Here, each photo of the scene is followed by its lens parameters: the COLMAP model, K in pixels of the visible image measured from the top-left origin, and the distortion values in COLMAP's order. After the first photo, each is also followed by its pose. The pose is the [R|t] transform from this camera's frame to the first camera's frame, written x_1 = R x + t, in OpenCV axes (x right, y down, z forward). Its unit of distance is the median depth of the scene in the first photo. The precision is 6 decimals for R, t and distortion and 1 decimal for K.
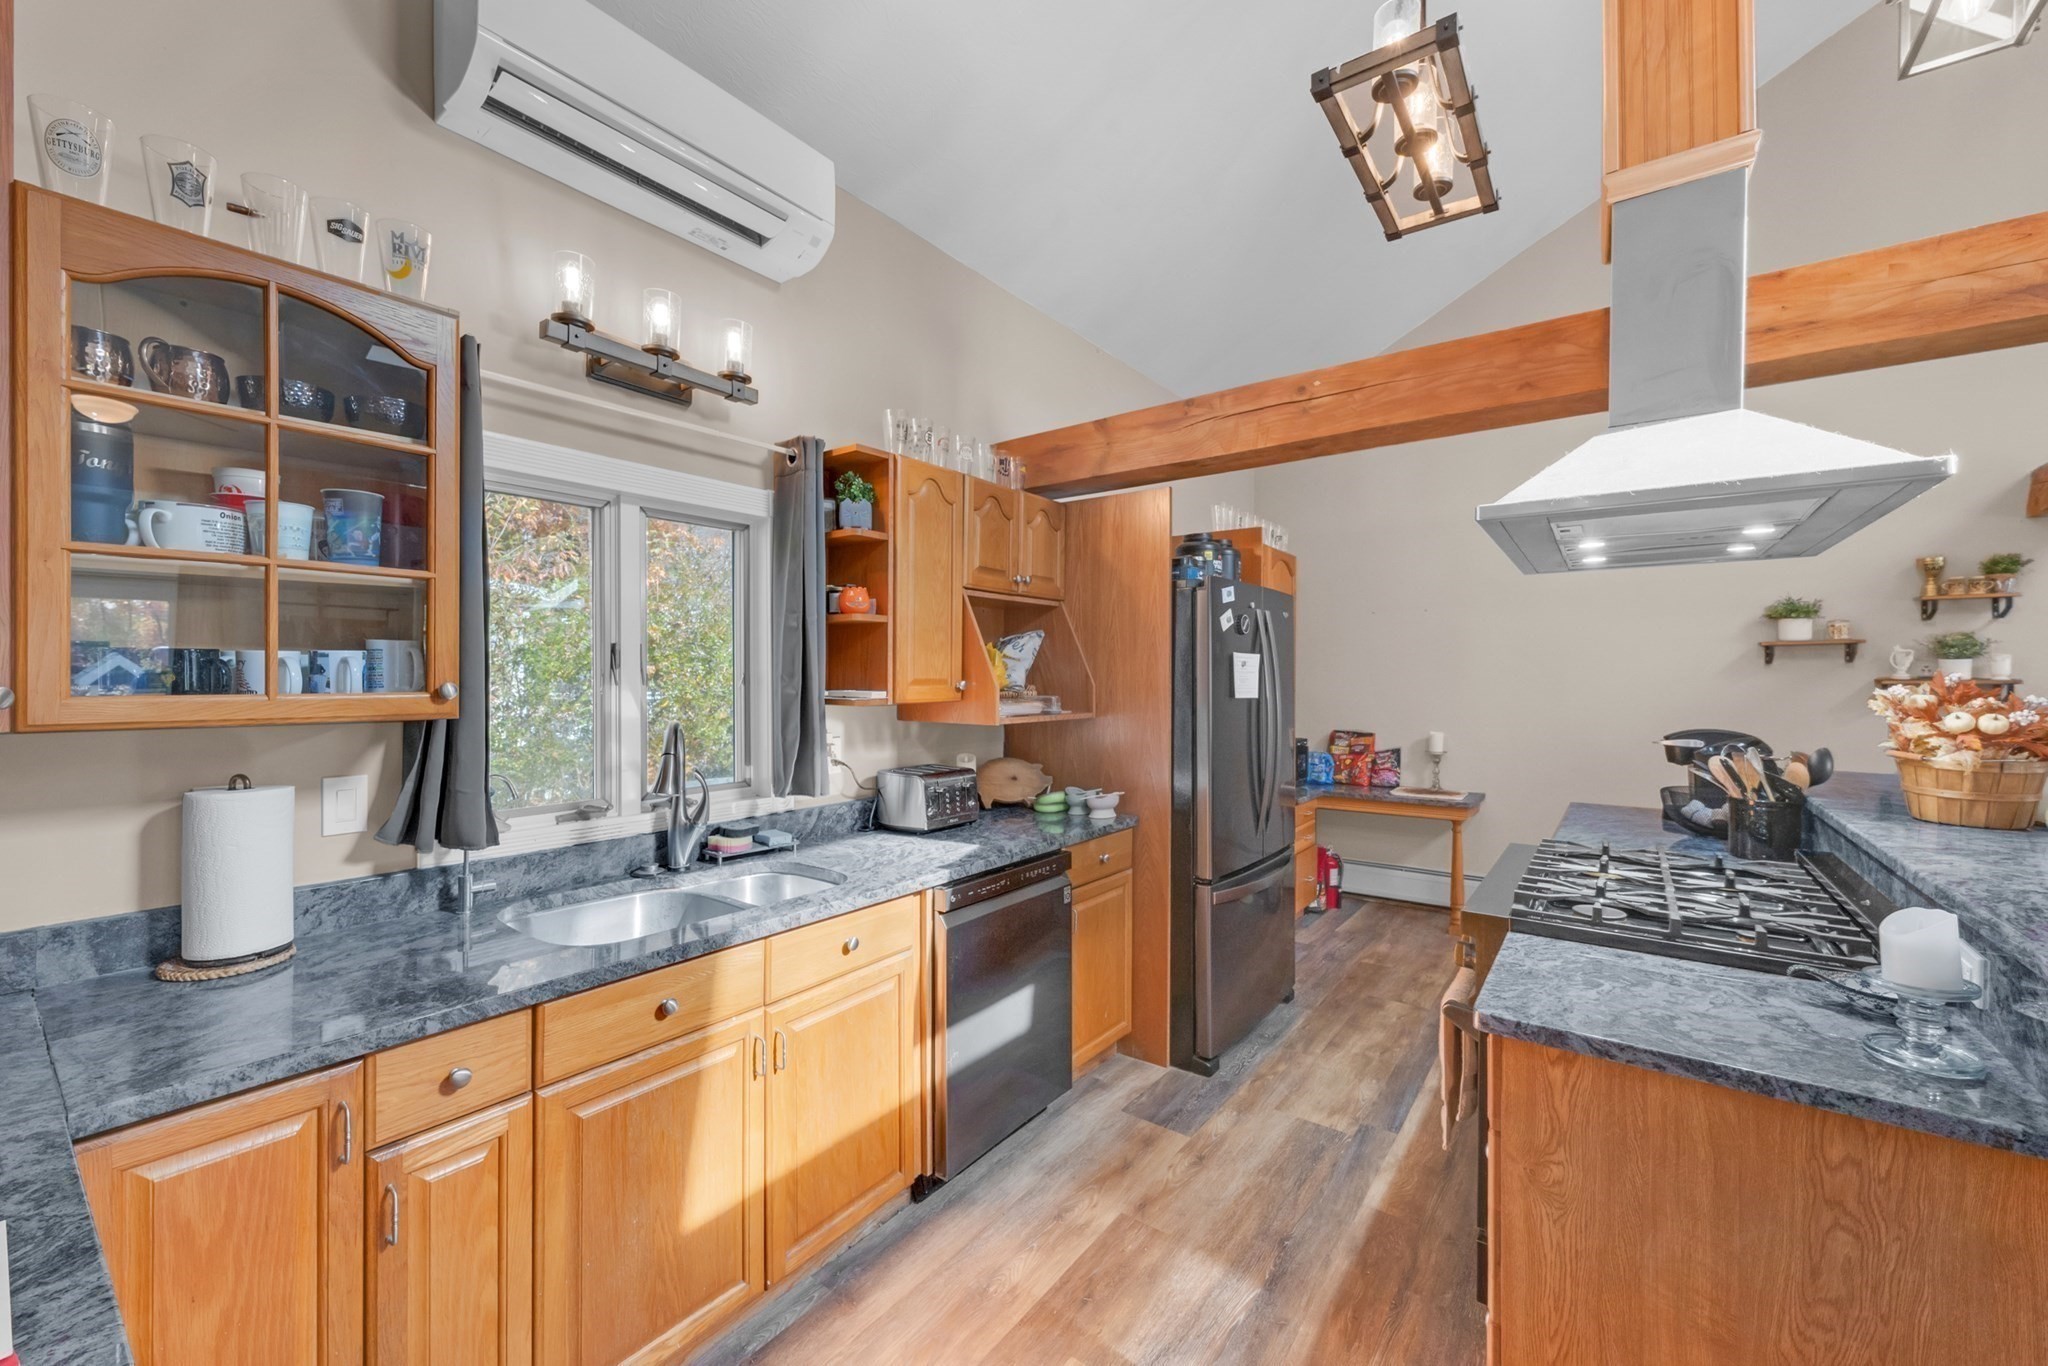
lens RADIAL K [[815.3, 0, 1015.7], [0, 815.3, 677.6], [0, 0, 1]] dist [-0.000138, 0.000076]
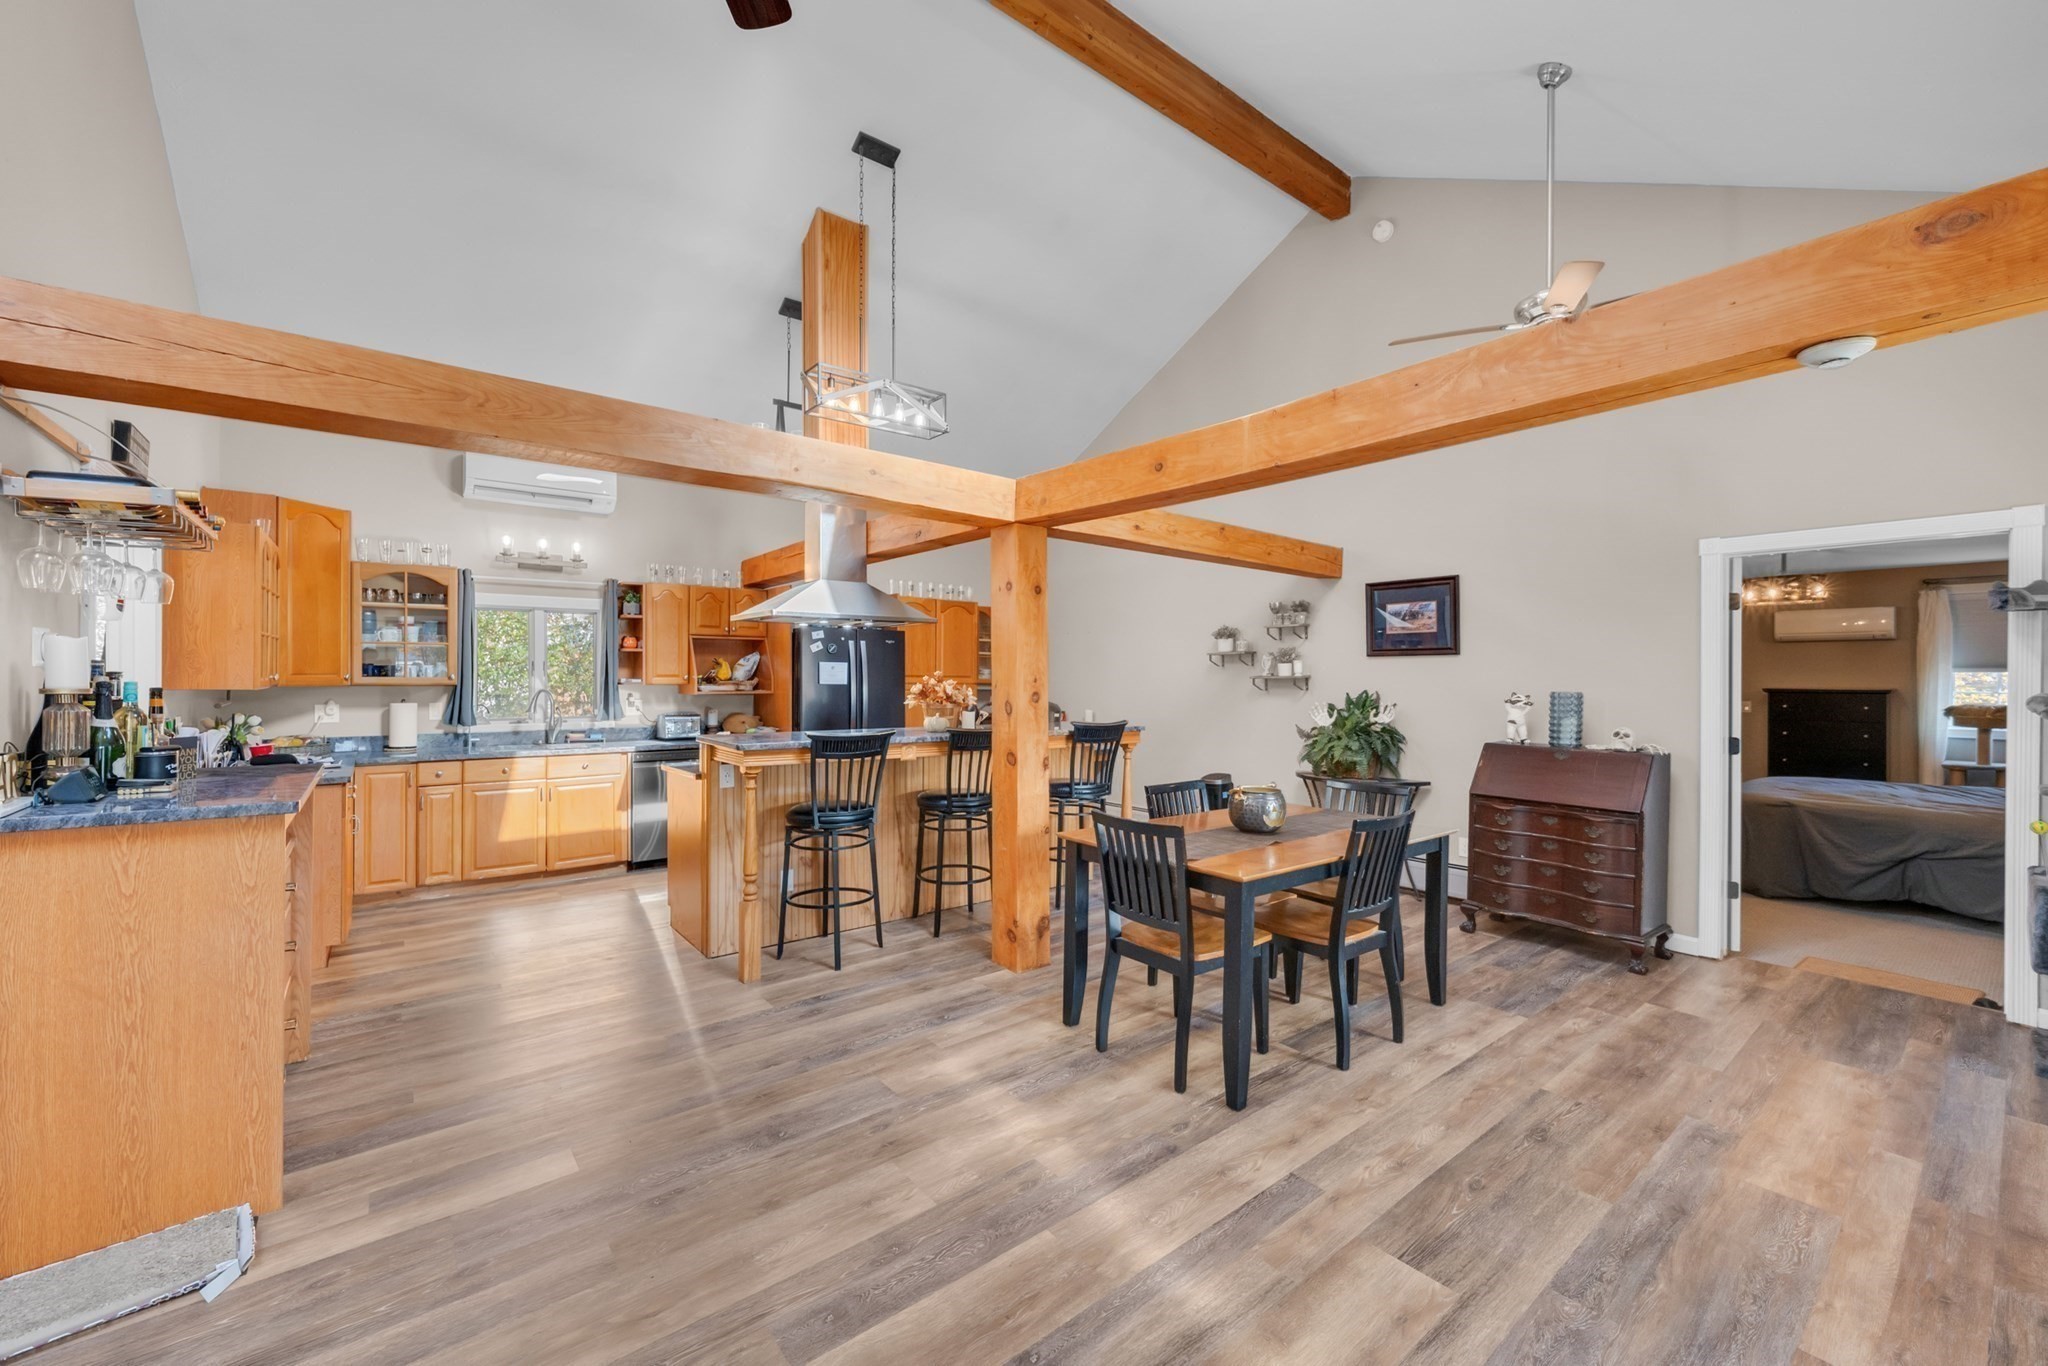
lens RADIAL K [[815.3, 0, 1026.9], [0, 815.3, 679.8], [0, 0, 1]] dist [-0.000138, 0.000076]
pose [[0.969302, 0.001585, -0.245870, 1.913205], [-0.001269, 0.999998, 0.001445, 0.015534], [0.245872, -0.001089, 0.969302, -1.337701]]
